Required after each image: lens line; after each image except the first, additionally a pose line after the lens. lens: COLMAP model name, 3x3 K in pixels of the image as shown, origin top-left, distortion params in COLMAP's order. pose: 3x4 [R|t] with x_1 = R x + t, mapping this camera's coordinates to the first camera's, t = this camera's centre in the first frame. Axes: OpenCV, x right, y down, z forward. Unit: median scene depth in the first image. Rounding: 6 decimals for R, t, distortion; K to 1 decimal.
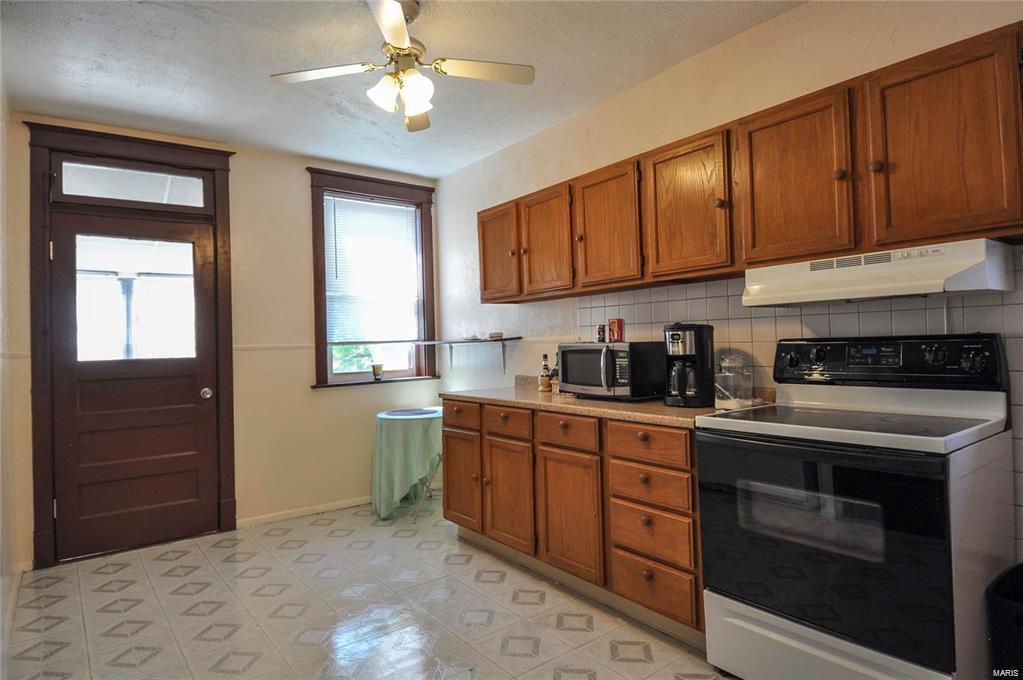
lens RADIAL K [[557.4, 0, 508.5], [0, 557.4, 336.4], [0, 0, 1]] dist [-0.047244, 0.000085]
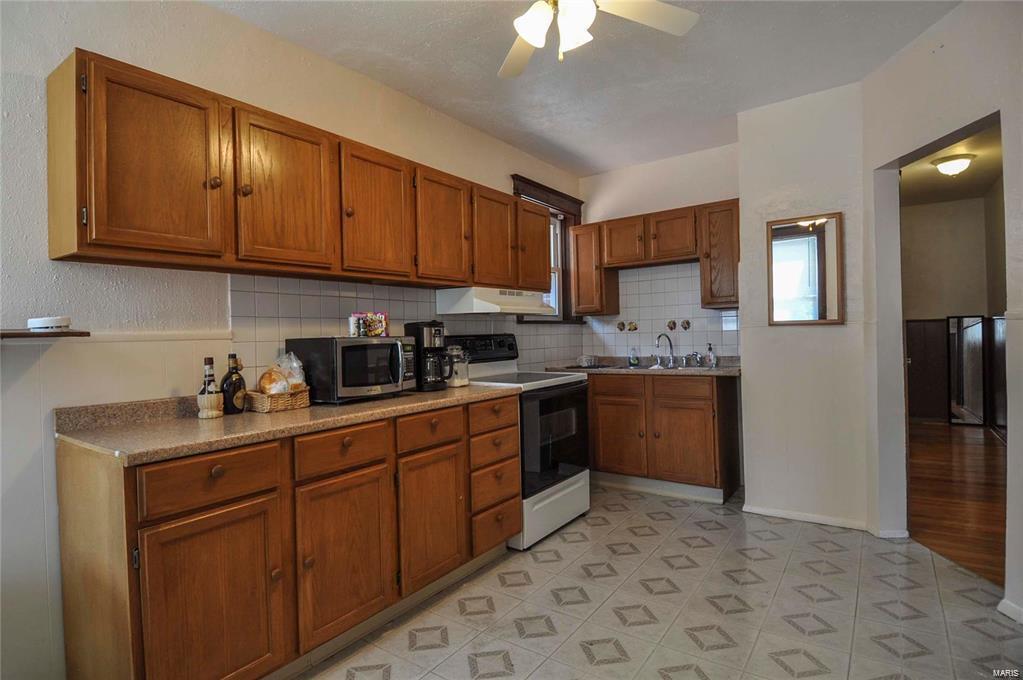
lens RADIAL K [[518.7, 0, 509.5], [0, 518.7, 334.9], [0, 0, 1]] dist [-0.027917, -0.010819]
pose [[-0.300629, 0.026481, 0.953374, -0.771050], [0.013883, 0.999630, -0.023388, 0.033578], [-0.953640, 0.006204, -0.300885, 1.140002]]
